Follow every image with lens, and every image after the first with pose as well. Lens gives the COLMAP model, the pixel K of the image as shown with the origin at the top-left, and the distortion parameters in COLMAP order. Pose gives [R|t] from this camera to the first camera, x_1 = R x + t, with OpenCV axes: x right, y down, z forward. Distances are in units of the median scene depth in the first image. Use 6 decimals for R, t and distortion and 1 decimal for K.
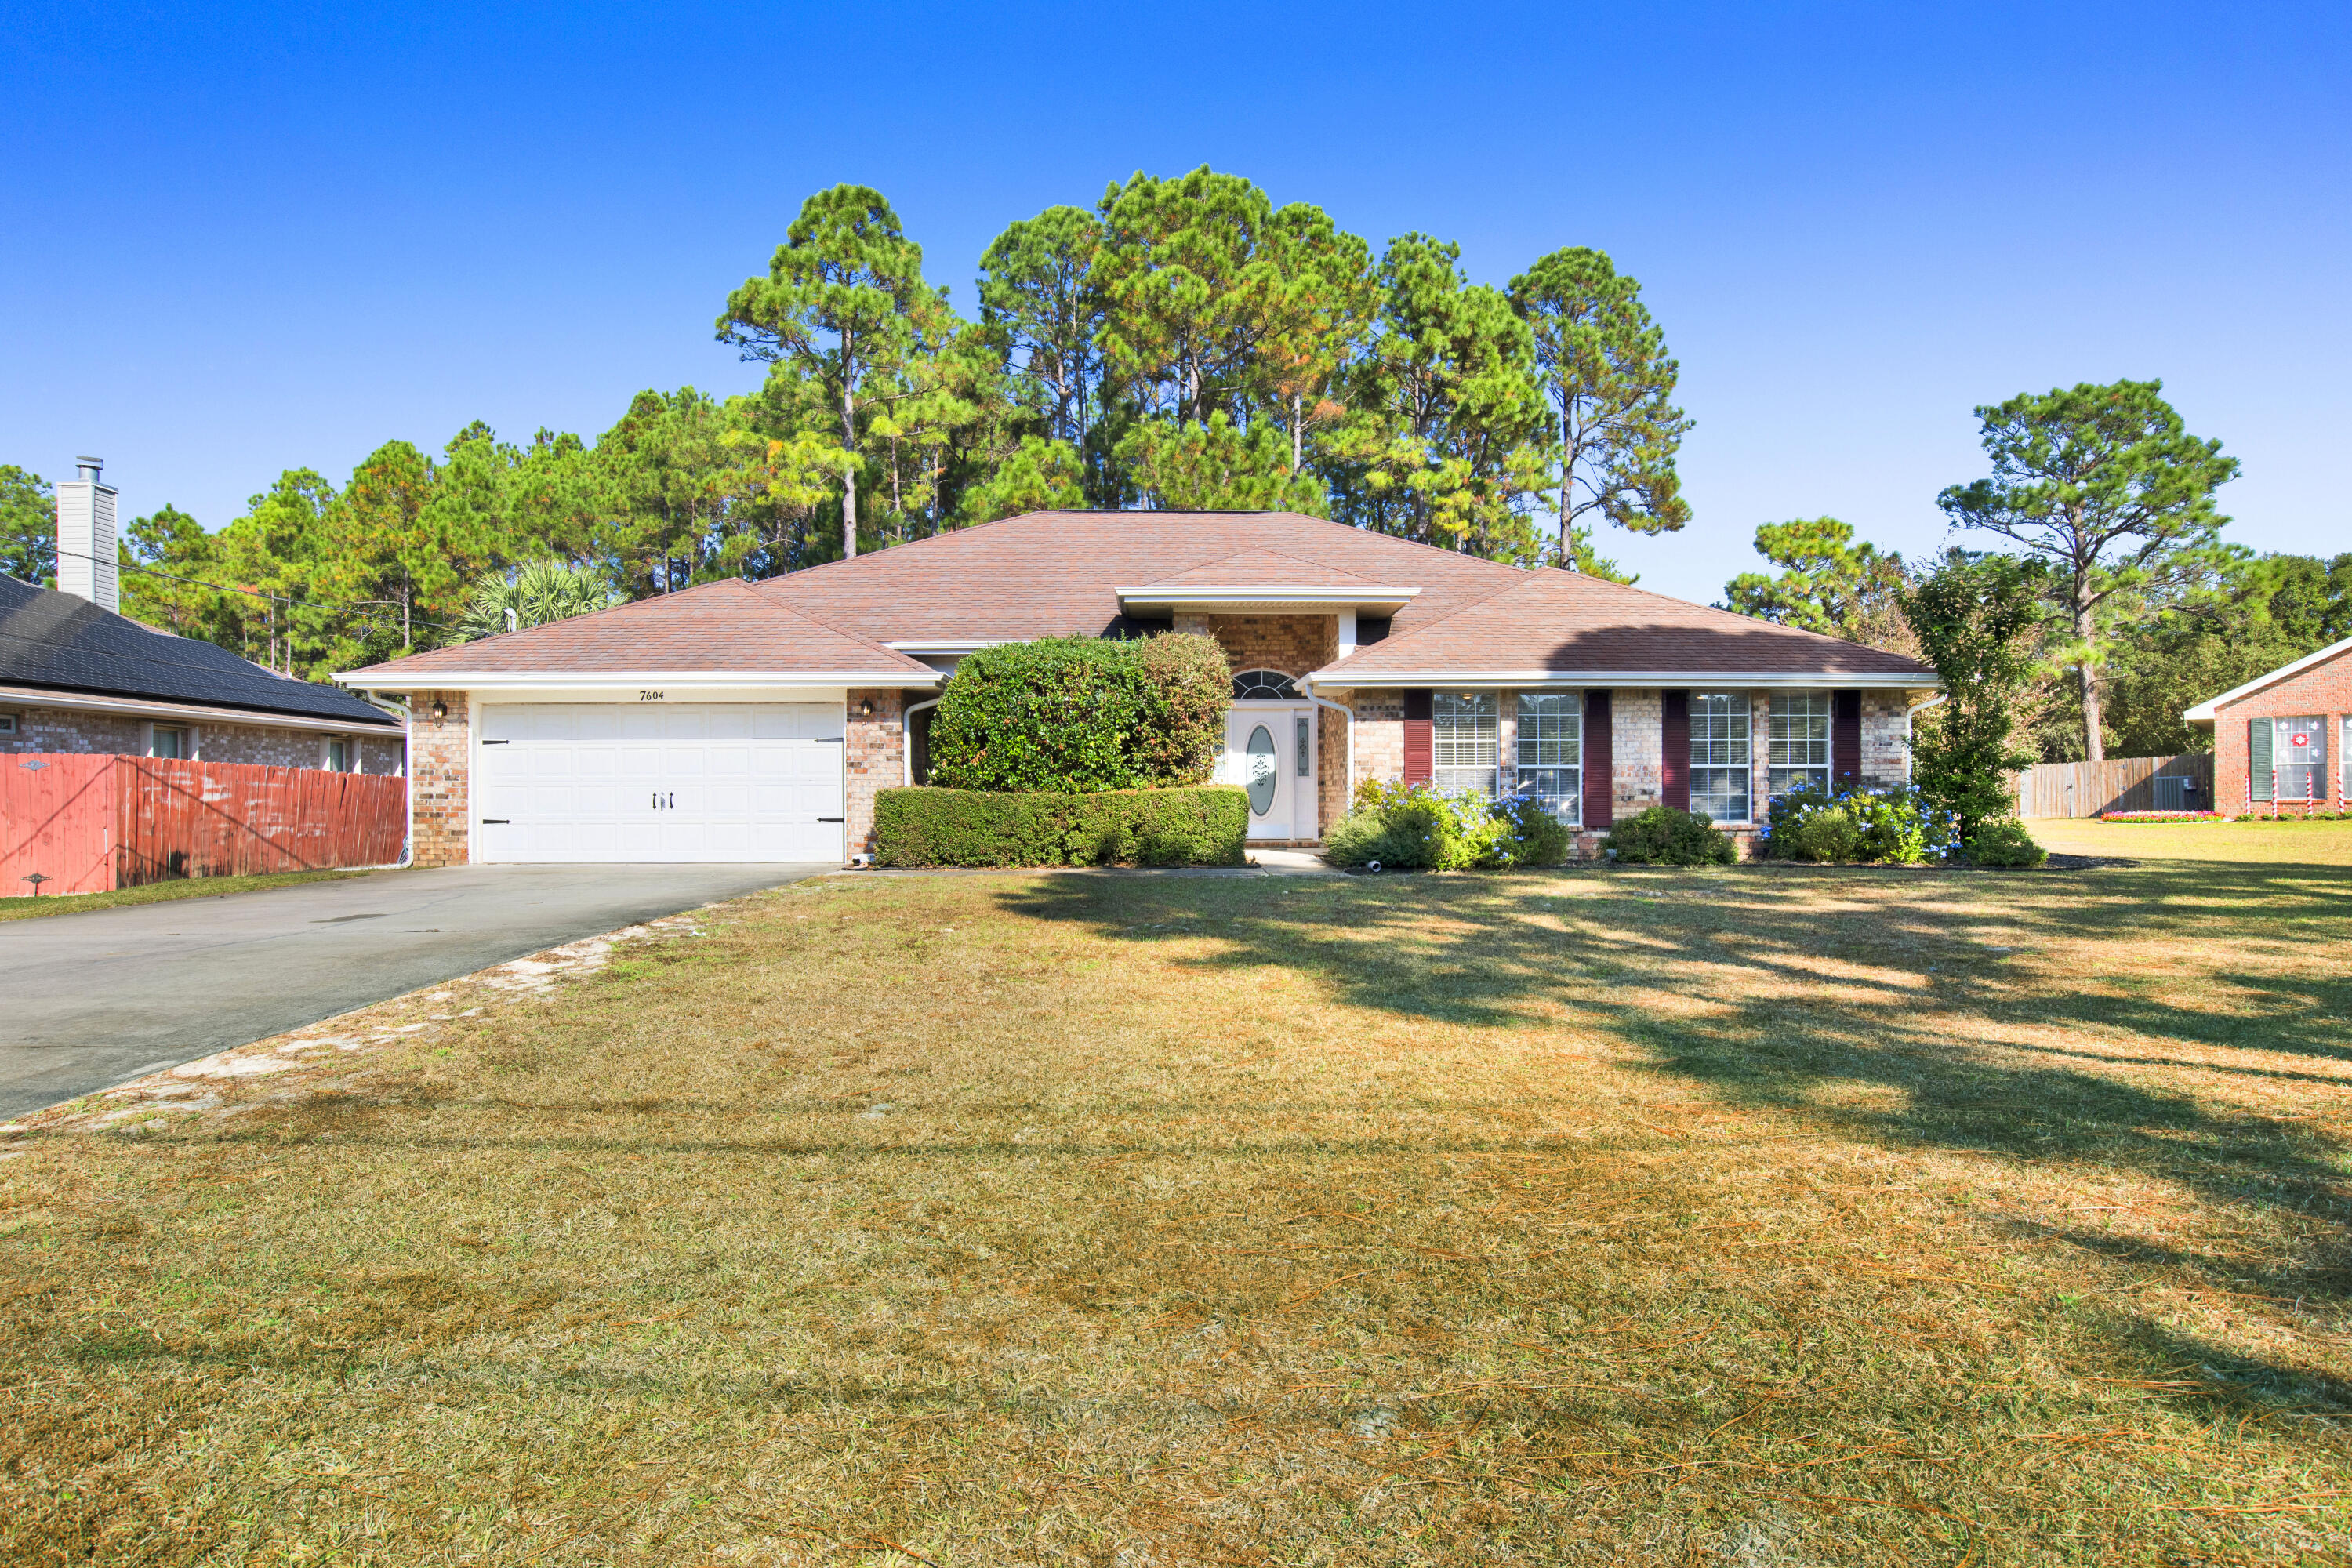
lens RADIAL K [[1213.7, 0, 1169.2], [0, 1213.7, 781.7], [0, 0, 1]] dist [-0.035789, 0.000759]
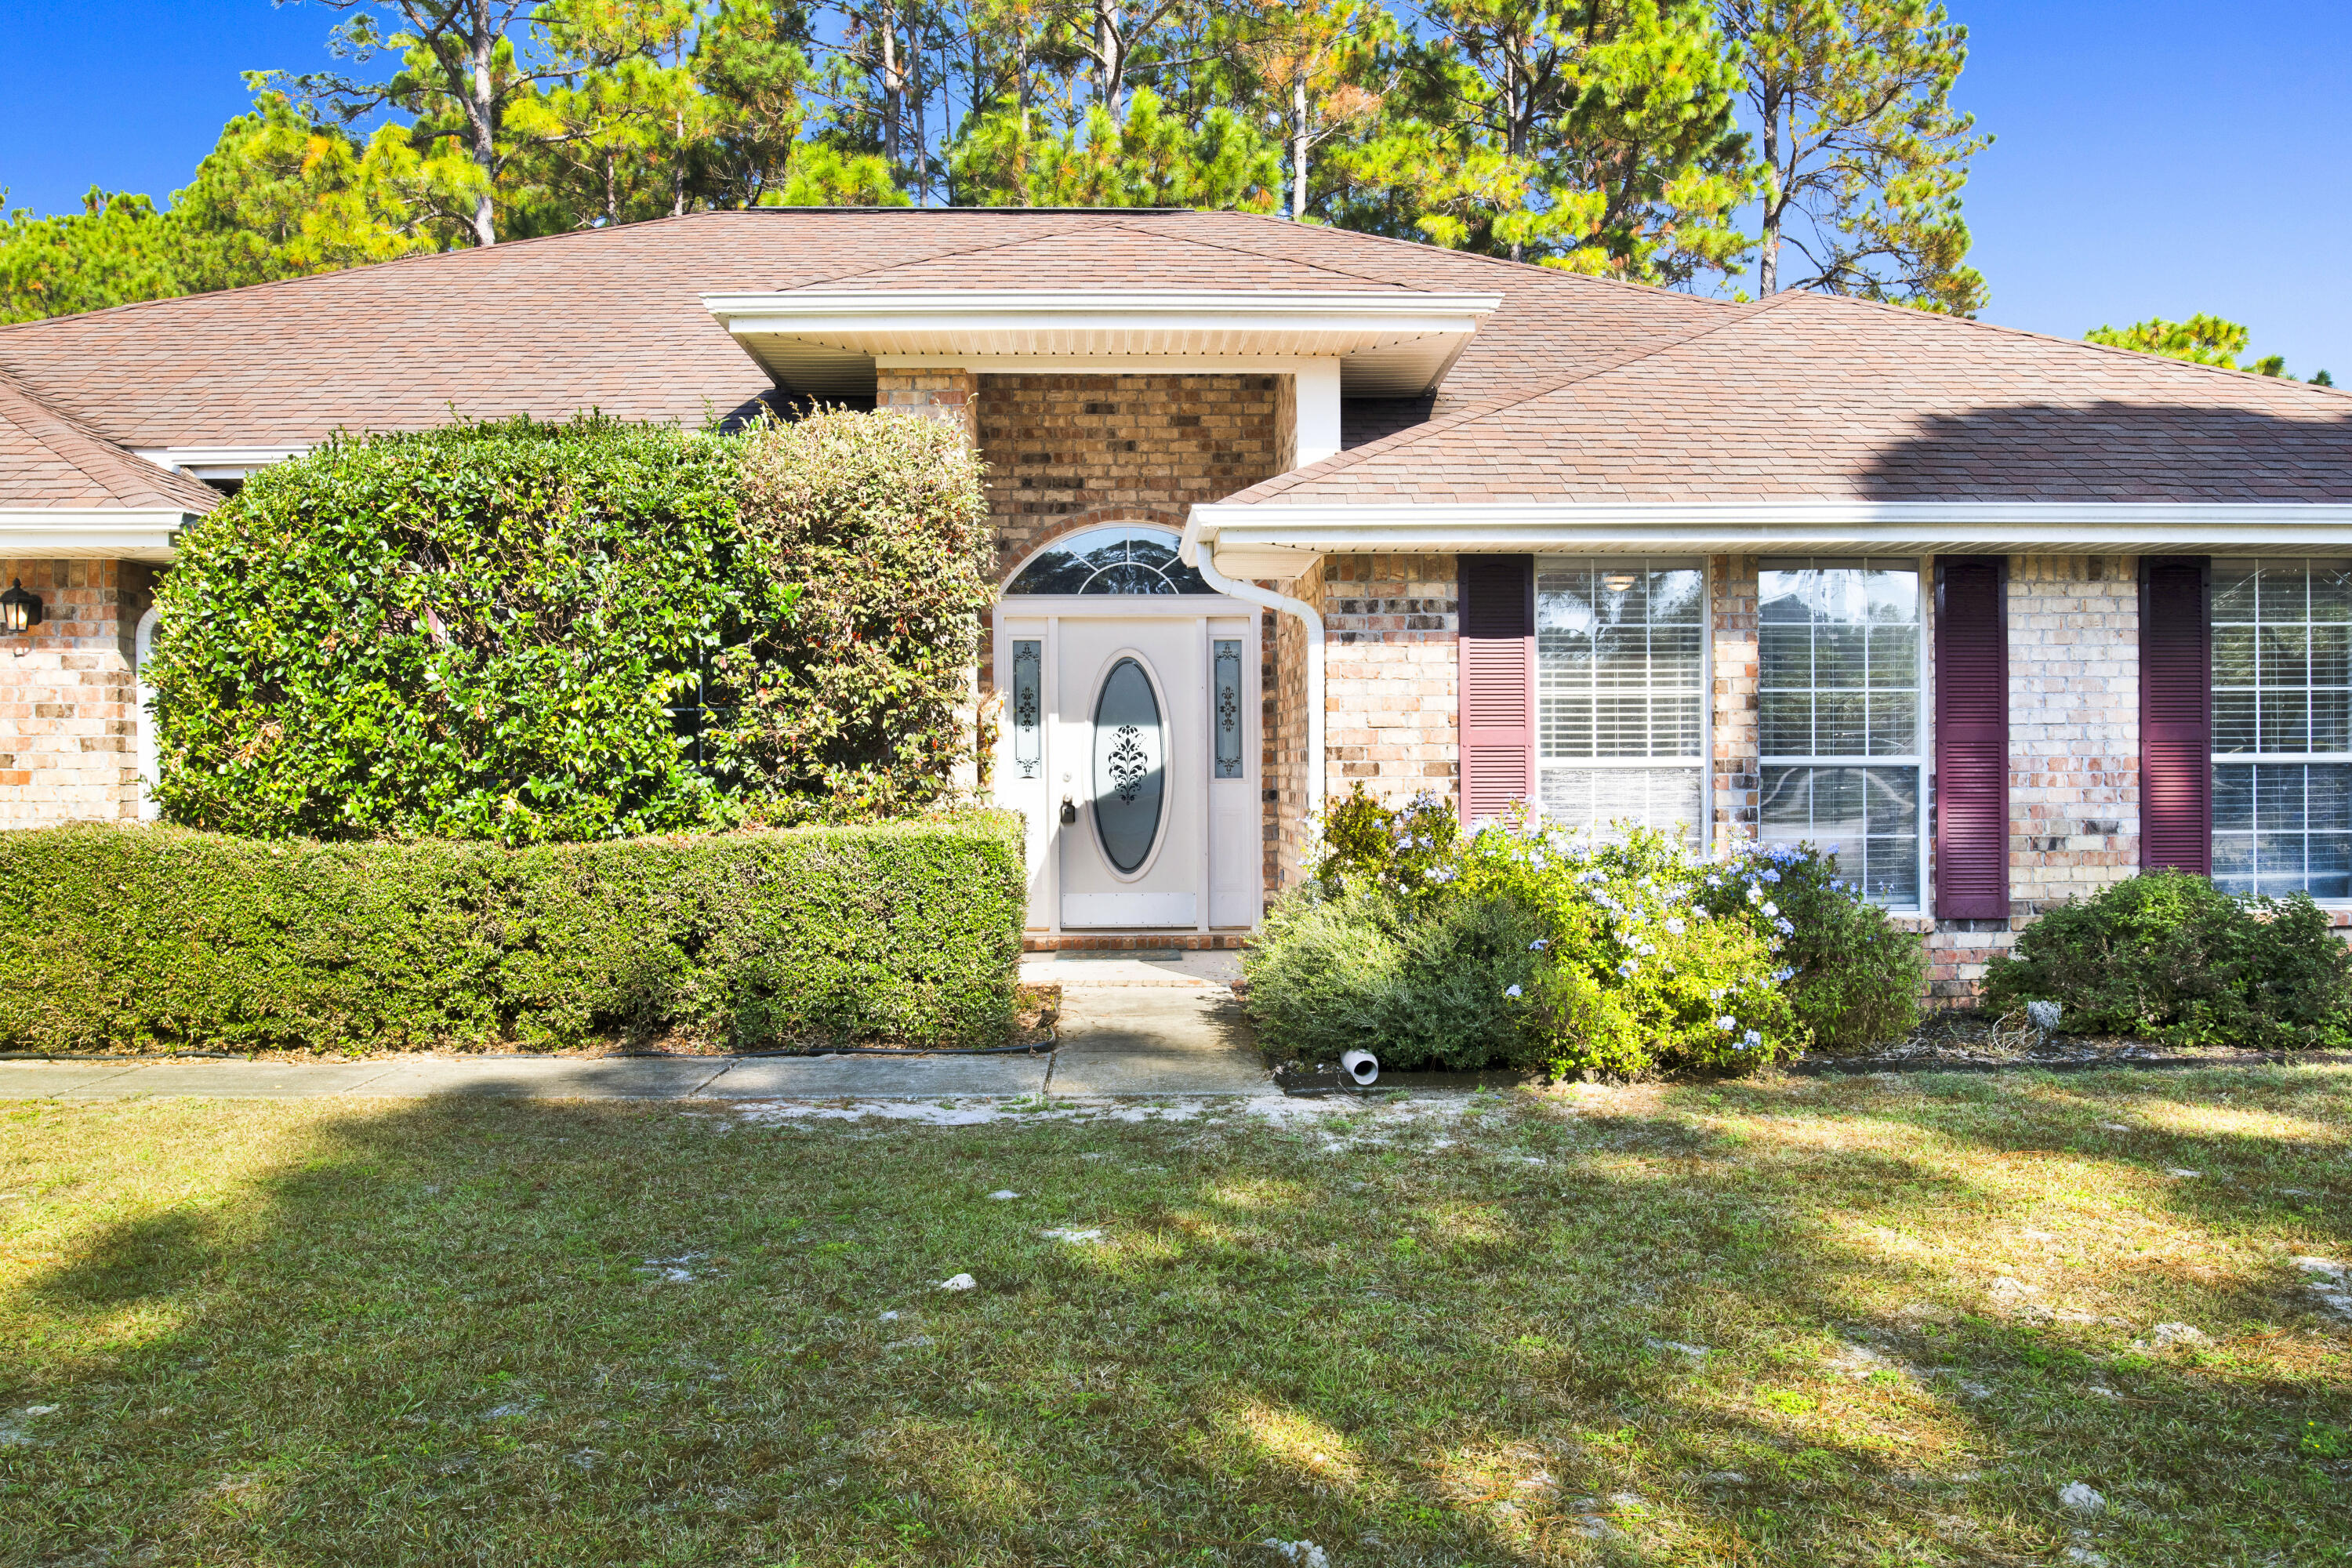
lens RADIAL K [[1910.9, 0, 1178.0], [0, 1910.9, 782.1], [0, 0, 1]] dist [-0.026672, 0.011489]
pose [[0.999619, -0.004042, 0.027313, 0.083907], [0.003731, 0.999927, 0.011449, -0.012255], [-0.027357, -0.011343, 0.999561, 0.379378]]
